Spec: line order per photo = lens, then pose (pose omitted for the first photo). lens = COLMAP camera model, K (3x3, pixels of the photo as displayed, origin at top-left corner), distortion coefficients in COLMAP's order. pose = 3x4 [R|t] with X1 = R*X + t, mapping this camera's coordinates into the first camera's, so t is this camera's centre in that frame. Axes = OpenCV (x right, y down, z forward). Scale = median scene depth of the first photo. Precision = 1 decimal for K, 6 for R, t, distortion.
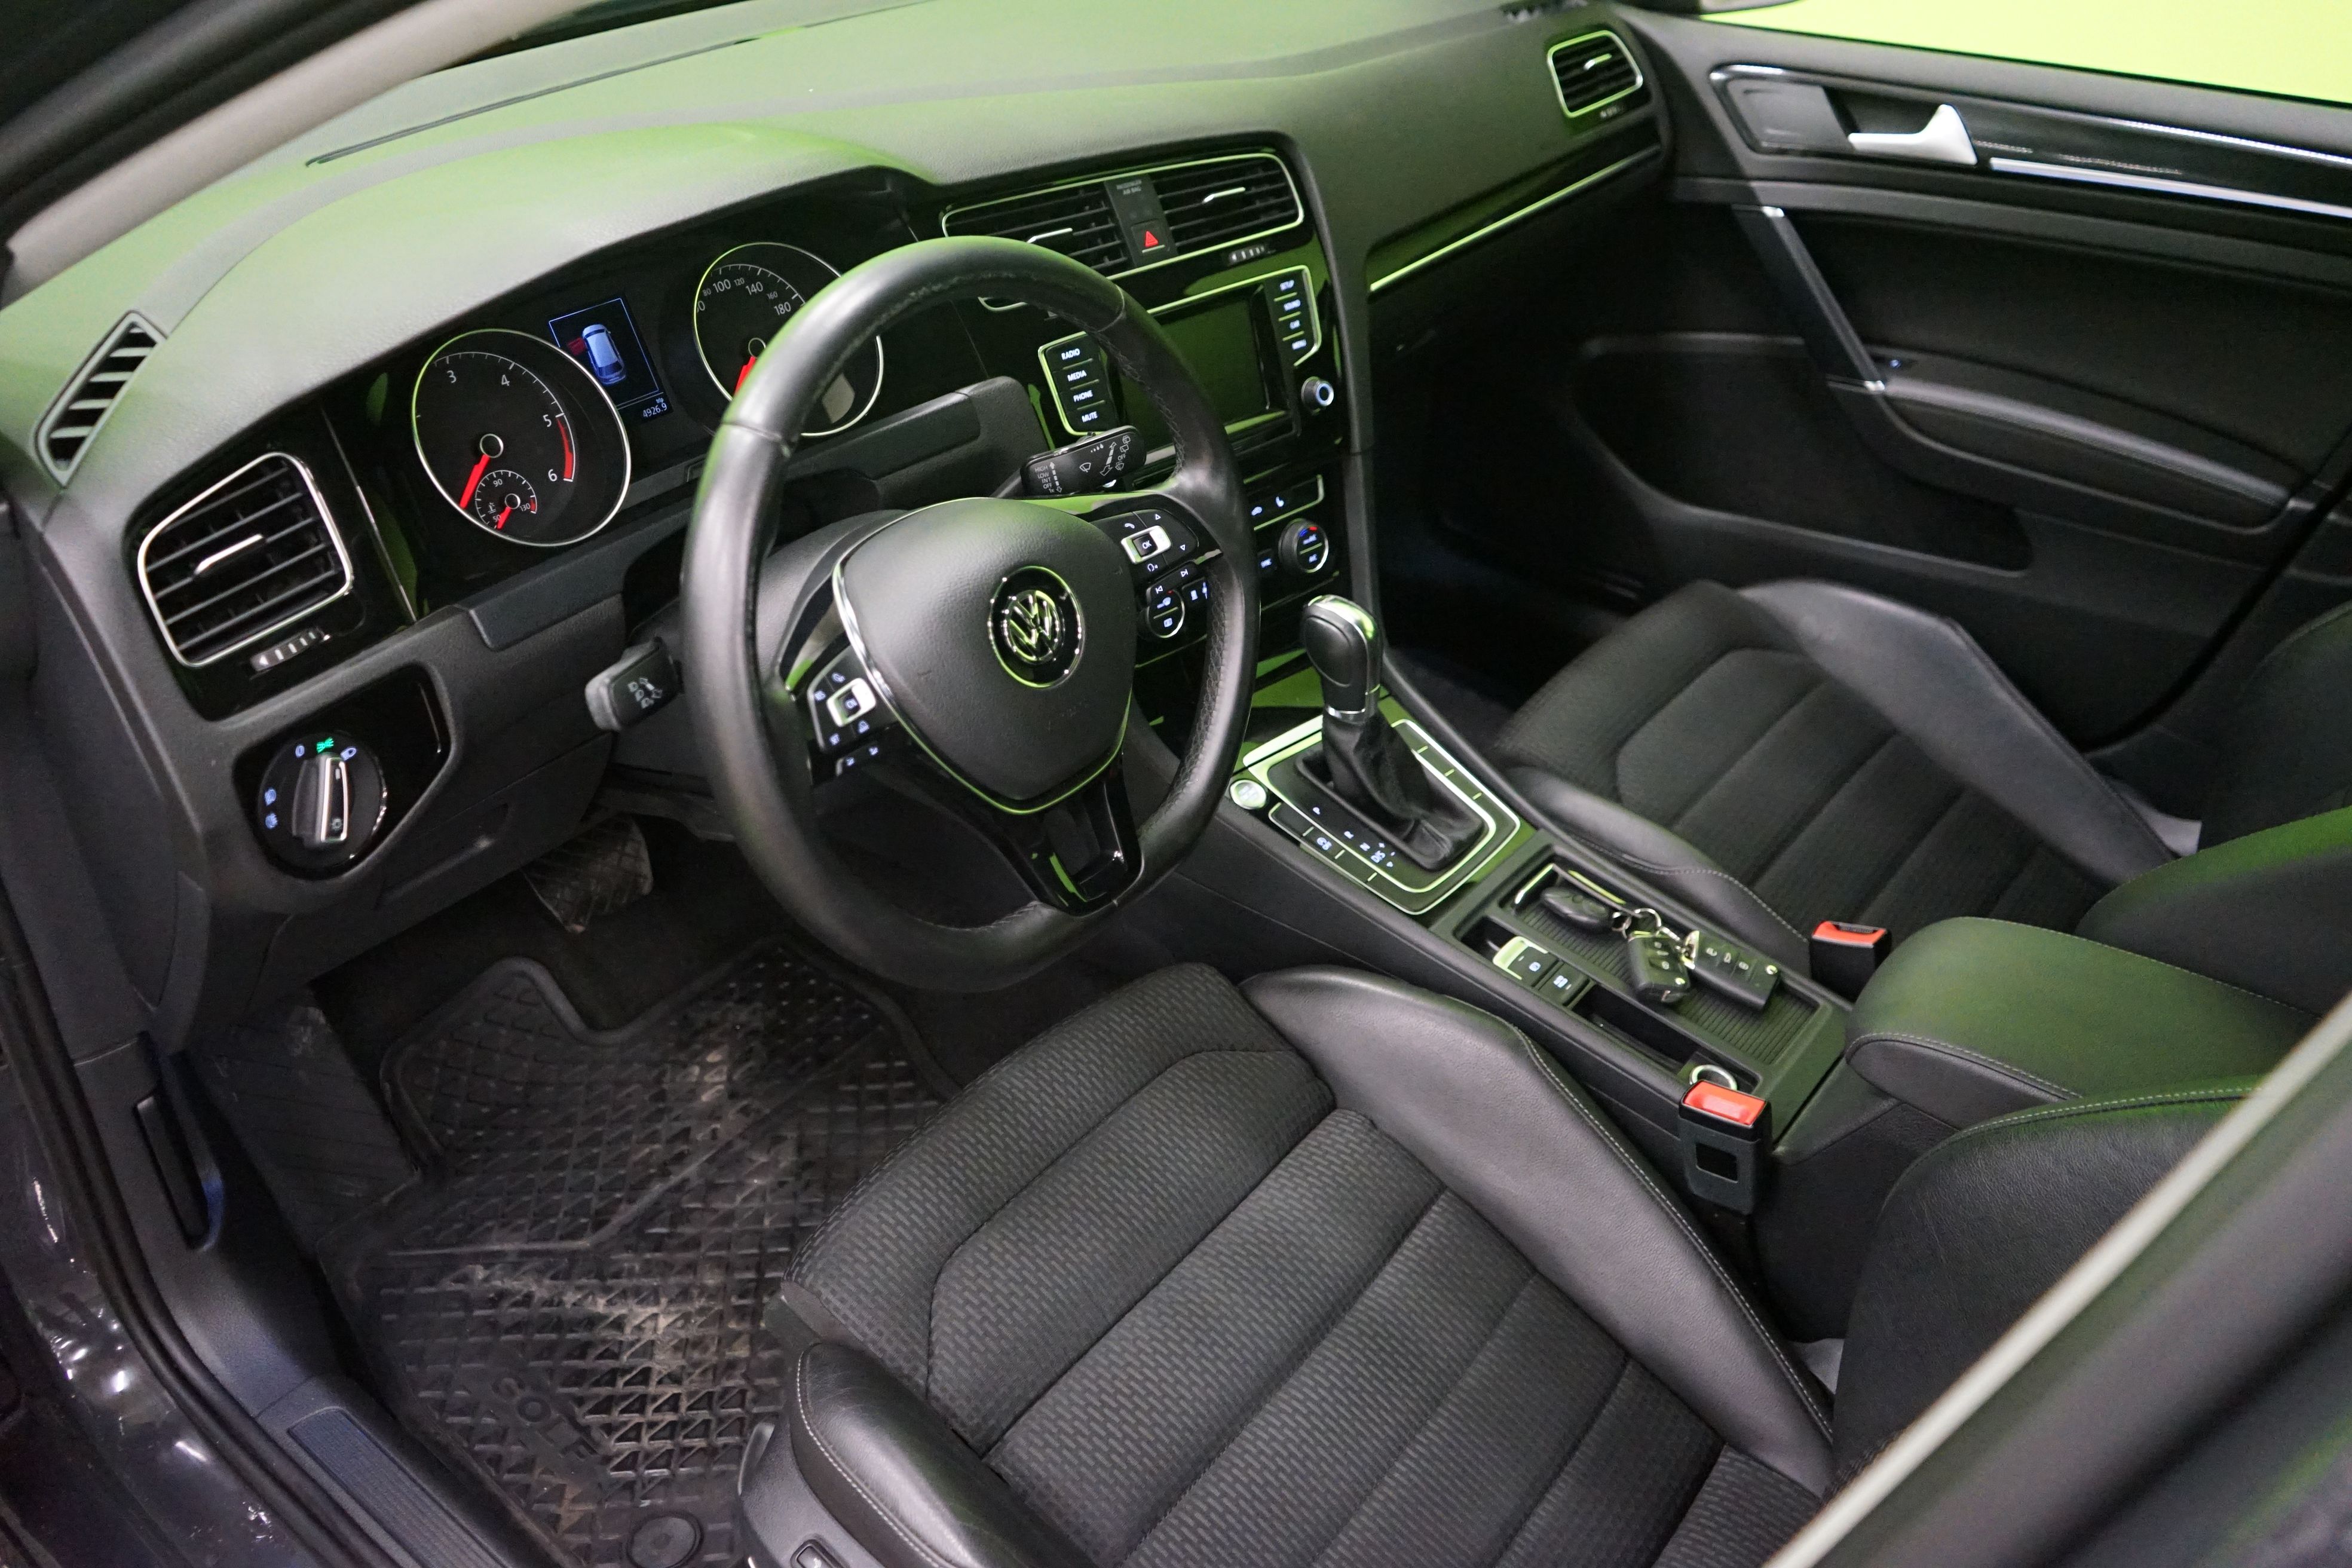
lens RADIAL K [[1868.9, 0, 1176.0], [0, 1868.9, 784.0], [0, 0, 1]] dist [-0.010126, 0.002110]
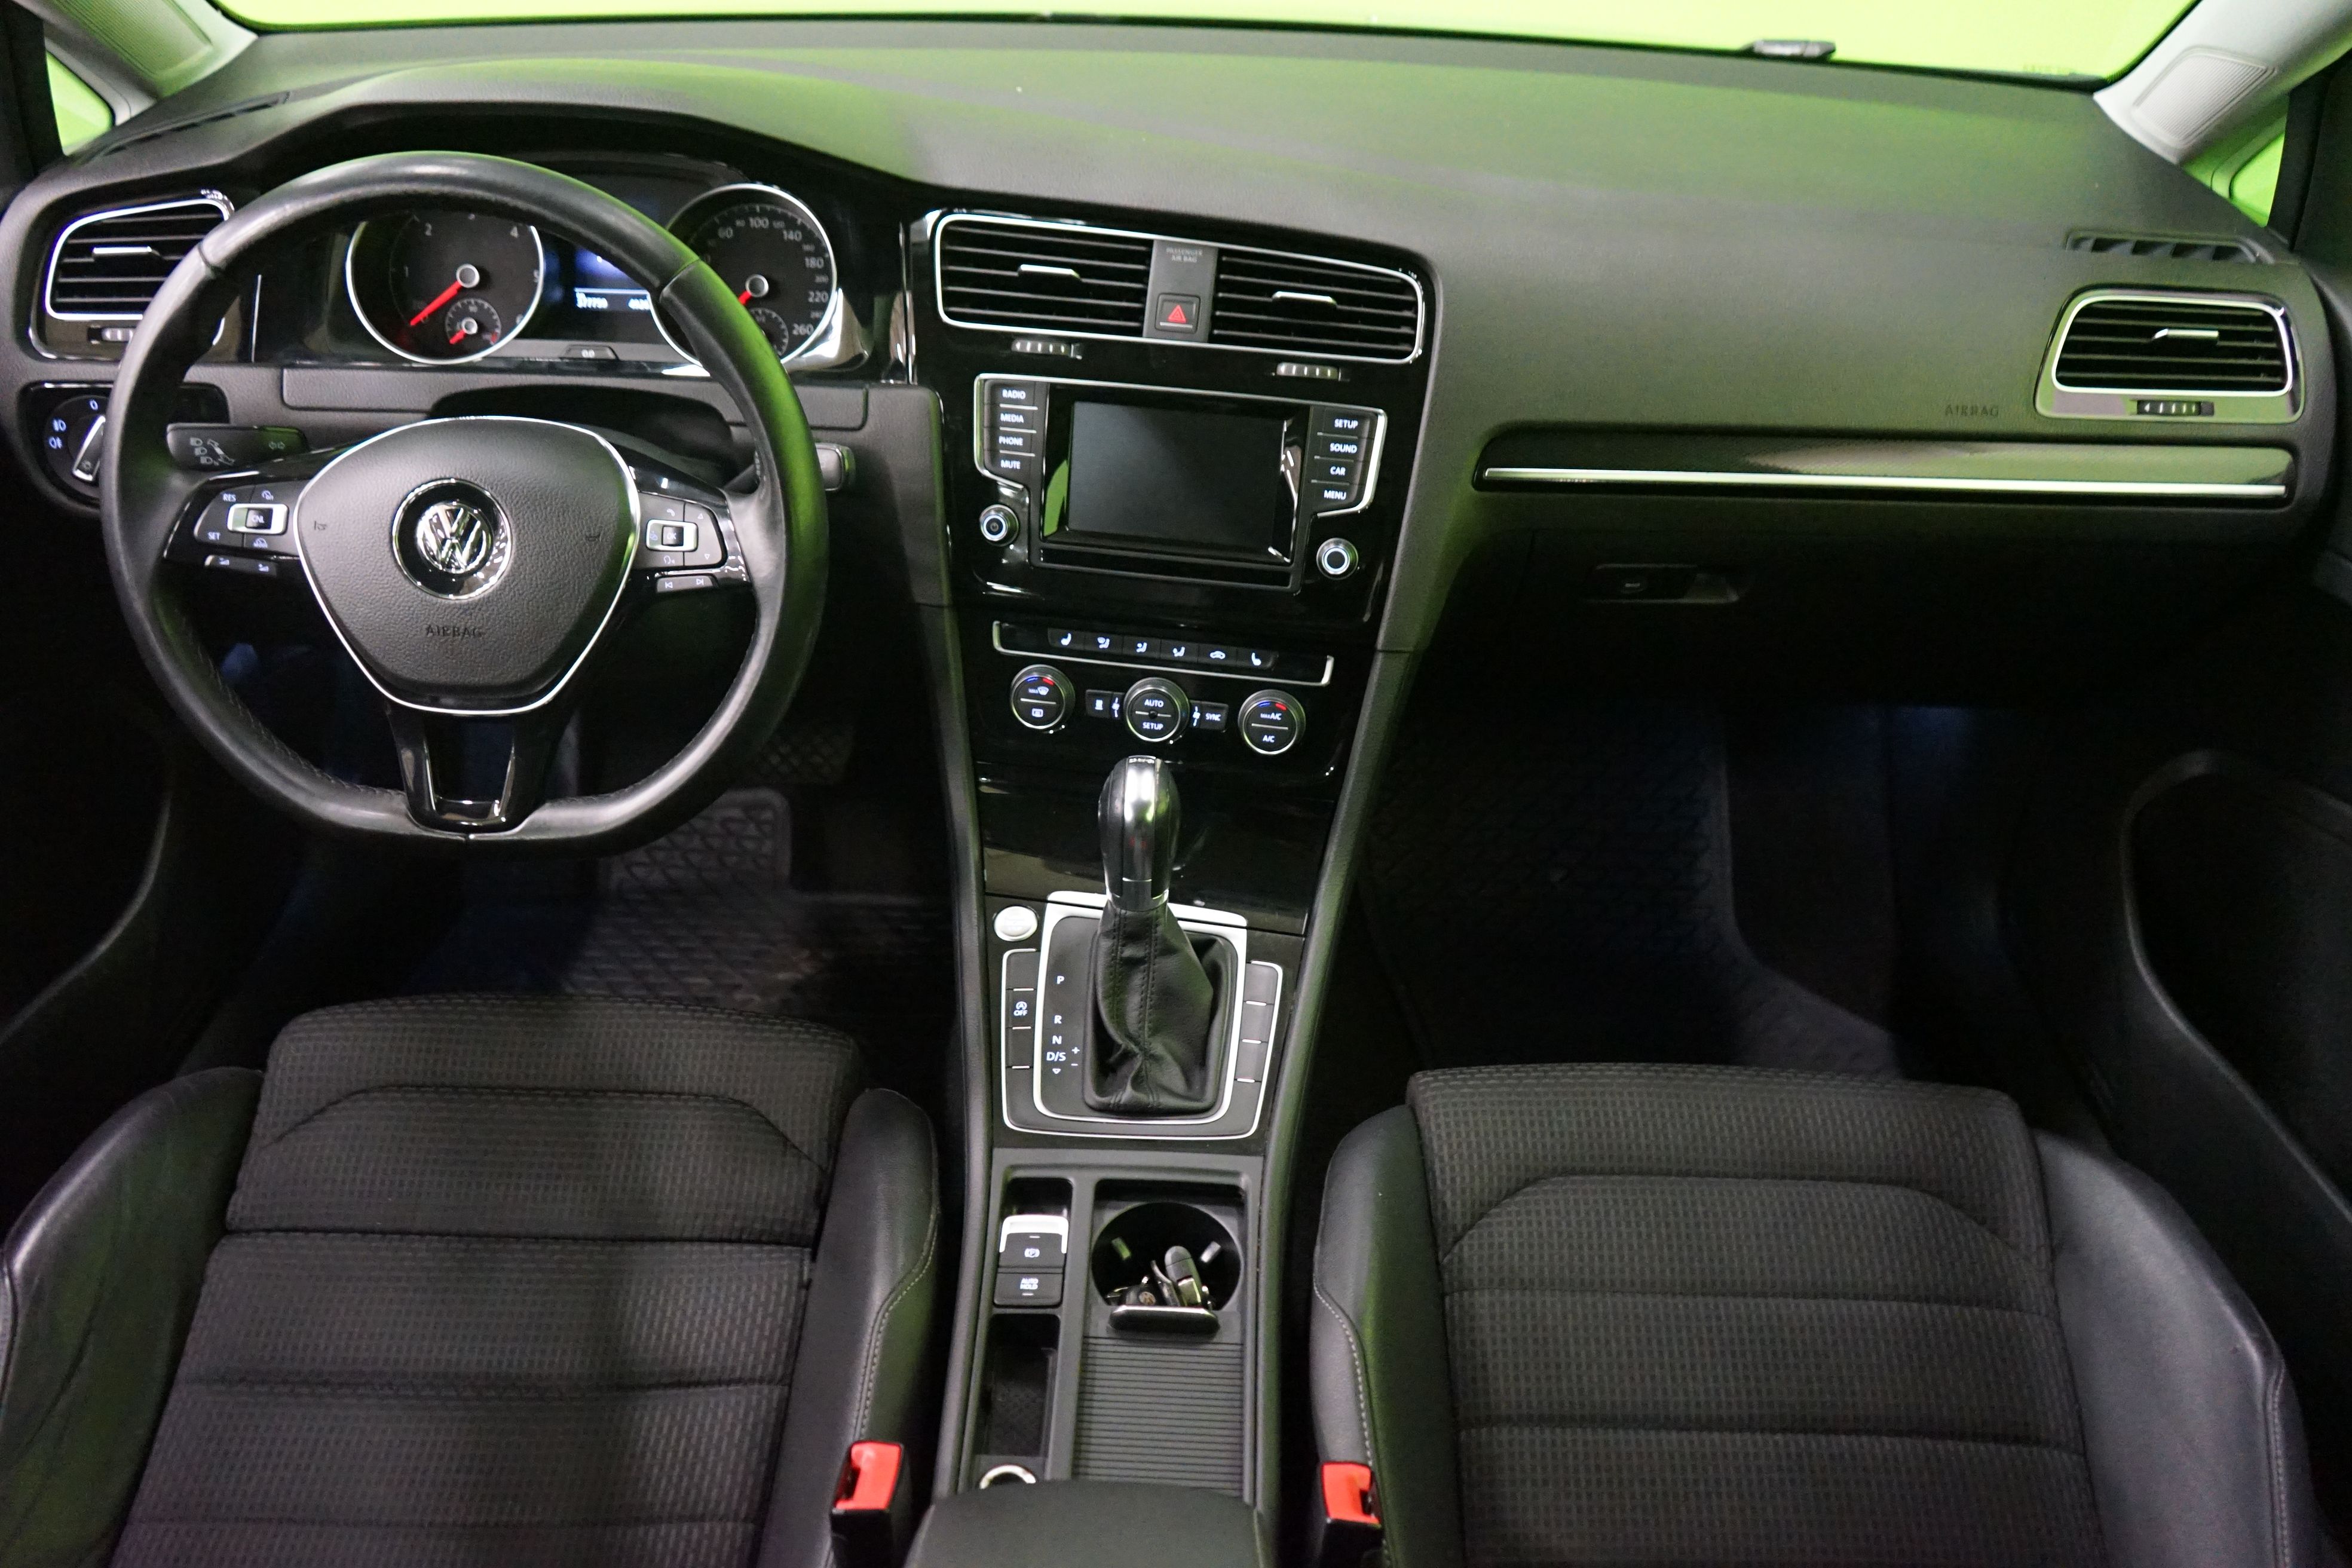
lens RADIAL K [[1868.9, 0, 1176.0], [0, 1868.9, 784.0], [0, 0, 1]] dist [-0.010126, 0.002110]
pose [[0.606976, 0.424150, -0.672069, 0.678990], [-0.464318, 0.875588, 0.133247, -0.213912], [0.644972, 0.231176, 0.728402, 0.402190]]
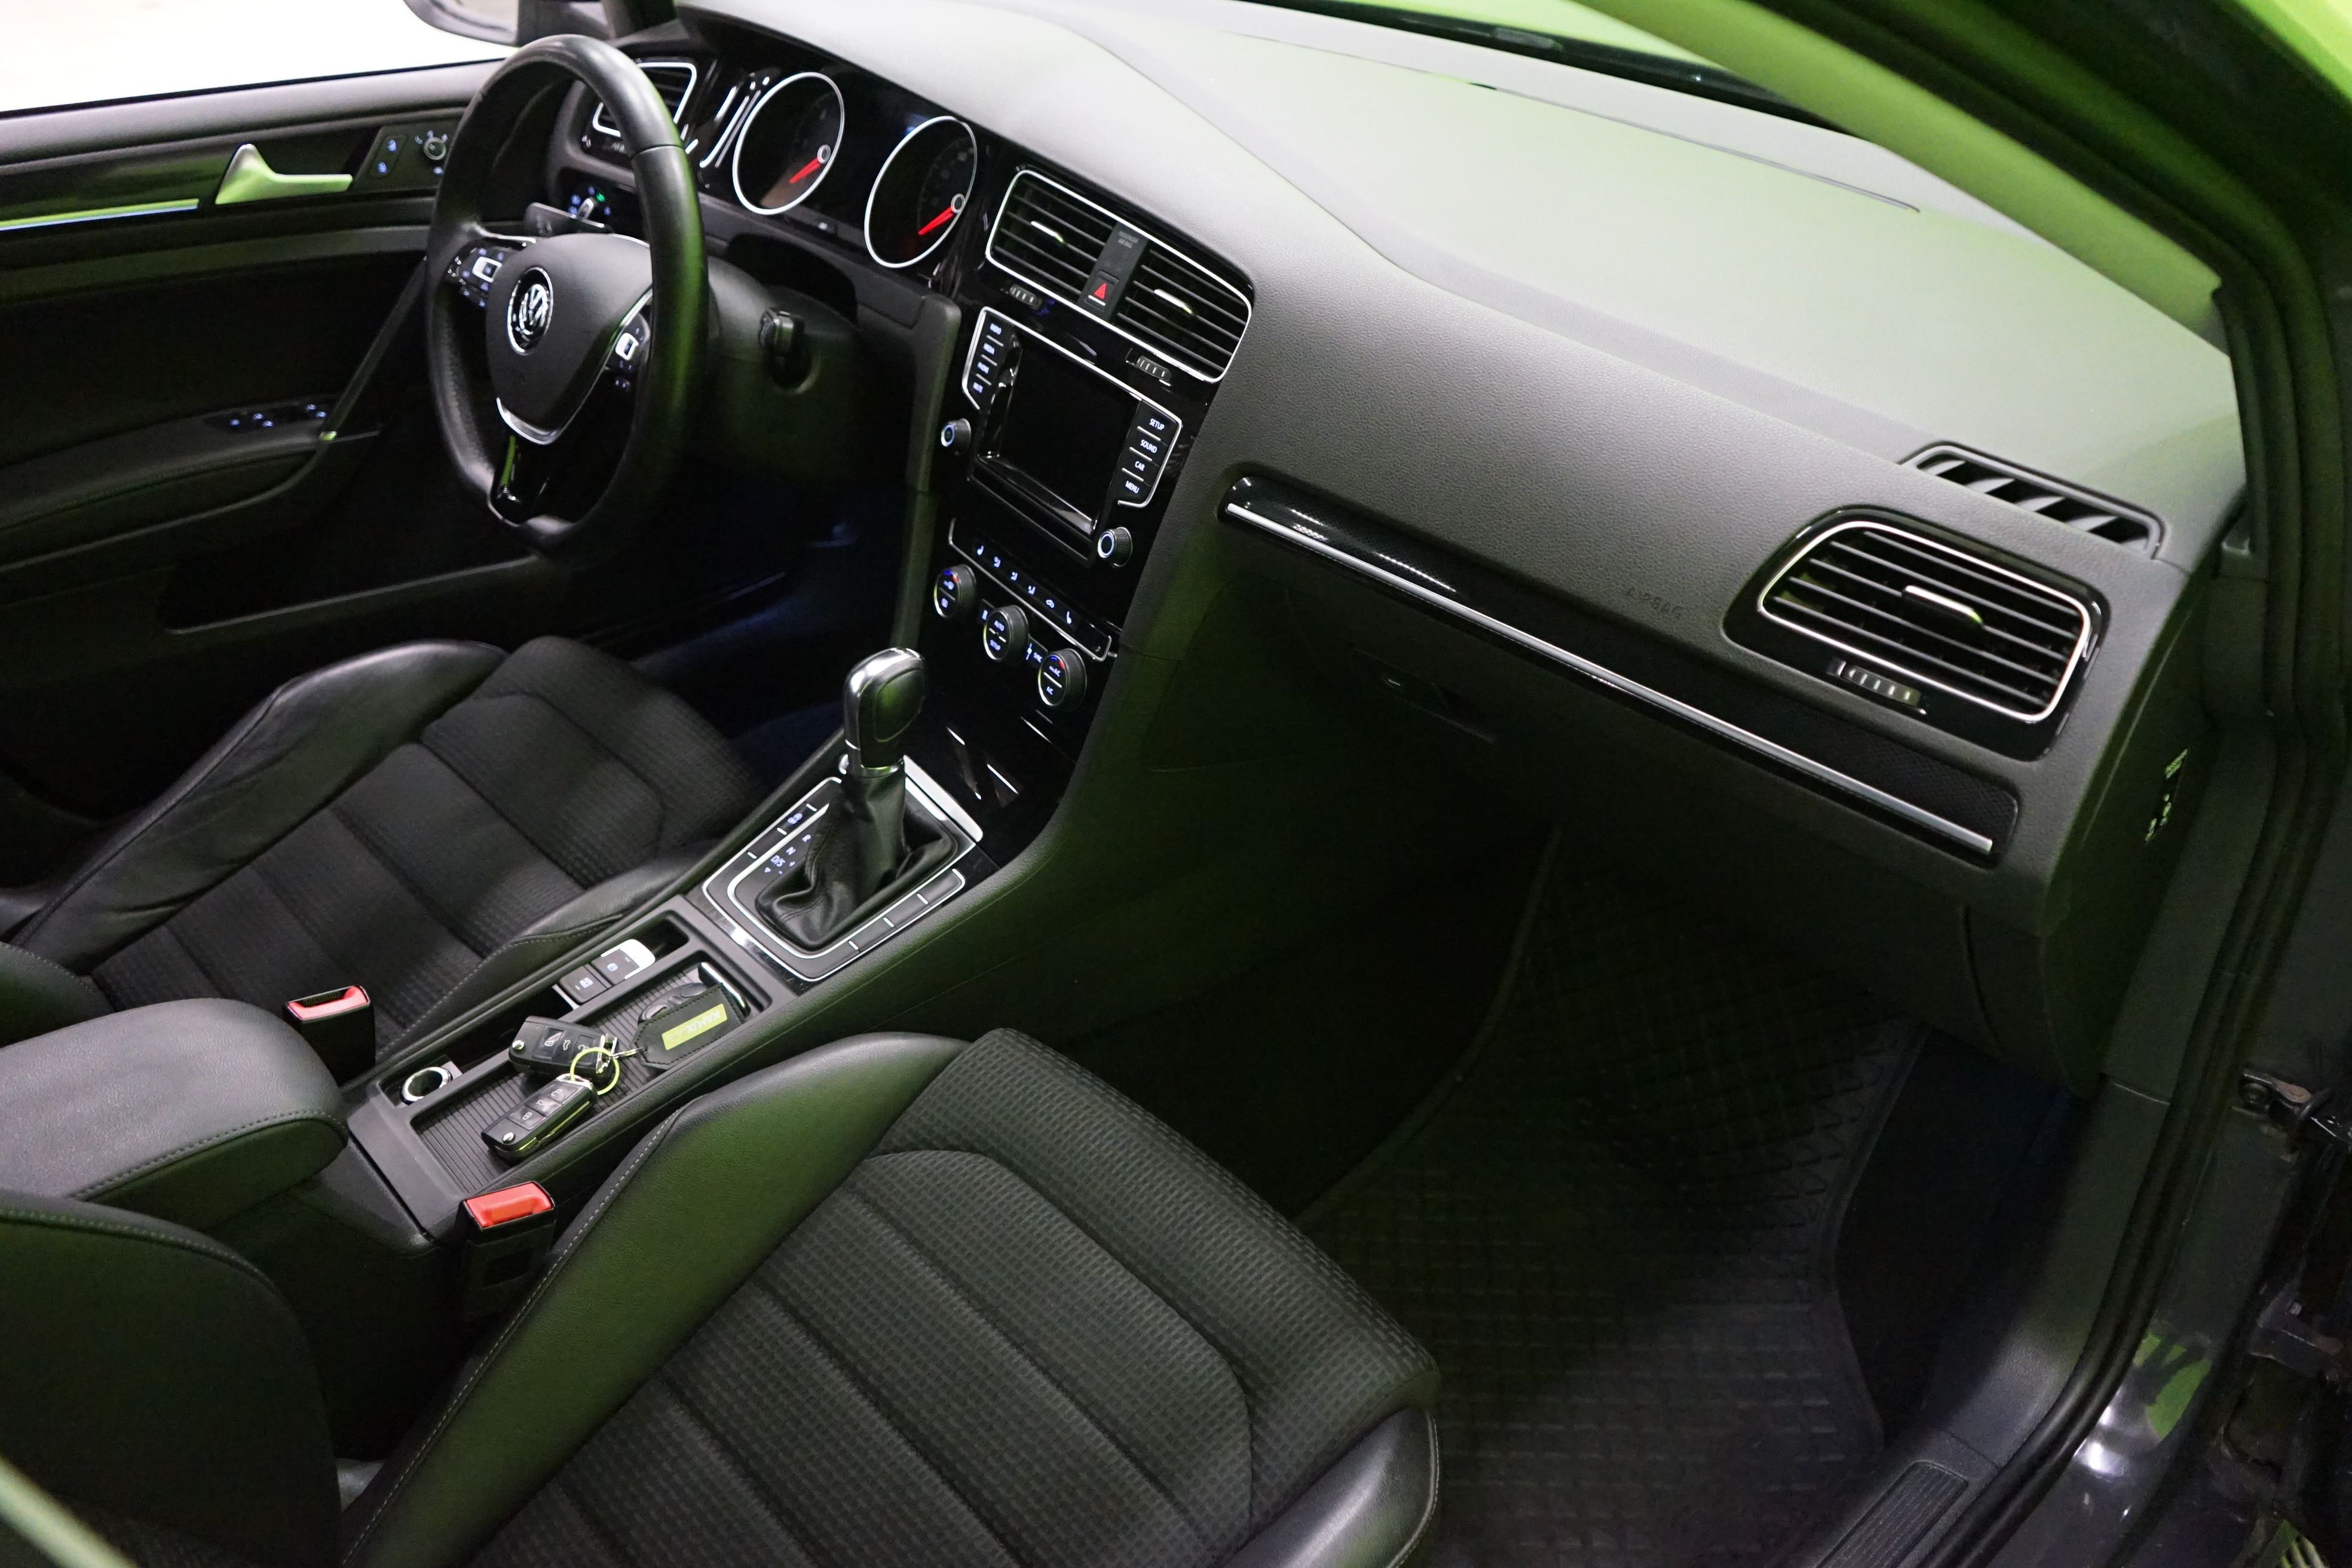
lens RADIAL K [[1868.9, 0, 1176.0], [0, 1868.9, 784.0], [0, 0, 1]] dist [-0.010126, 0.002110]
pose [[-0.152823, 0.530732, -0.833648, 0.919478], [-0.571184, 0.640954, 0.512764, -0.645048], [0.806470, 0.554529, 0.205193, 0.974432]]
